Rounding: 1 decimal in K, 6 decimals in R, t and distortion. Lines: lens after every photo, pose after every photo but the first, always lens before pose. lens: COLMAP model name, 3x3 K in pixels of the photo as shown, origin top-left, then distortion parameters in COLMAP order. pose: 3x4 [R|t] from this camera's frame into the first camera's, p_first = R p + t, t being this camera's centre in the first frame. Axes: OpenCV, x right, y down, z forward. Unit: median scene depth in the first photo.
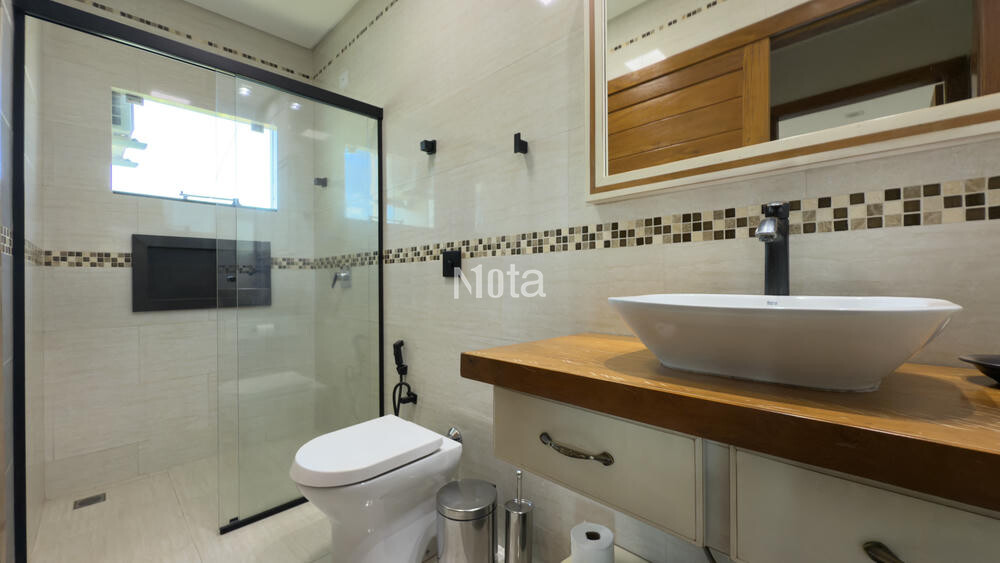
lens RADIAL K [[396.5, 0, 501.0], [0, 396.5, 281.0], [0, 0, 1]] dist [0.002551, 0.000050]
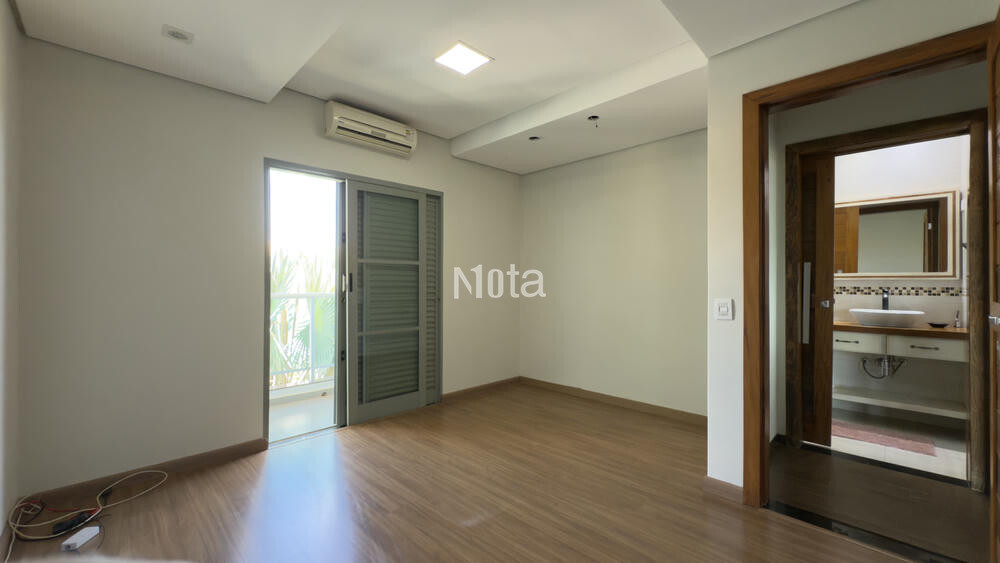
lens RADIAL K [[396.5, 0, 498.9], [0, 396.5, 281.9], [0, 0, 1]] dist [0.002551, 0.000050]
pose [[0.999858, 0.013302, -0.010313, -3.512272], [-0.013298, 0.999911, 0.000419, -0.216993], [0.010318, -0.000282, 0.999947, -3.412883]]
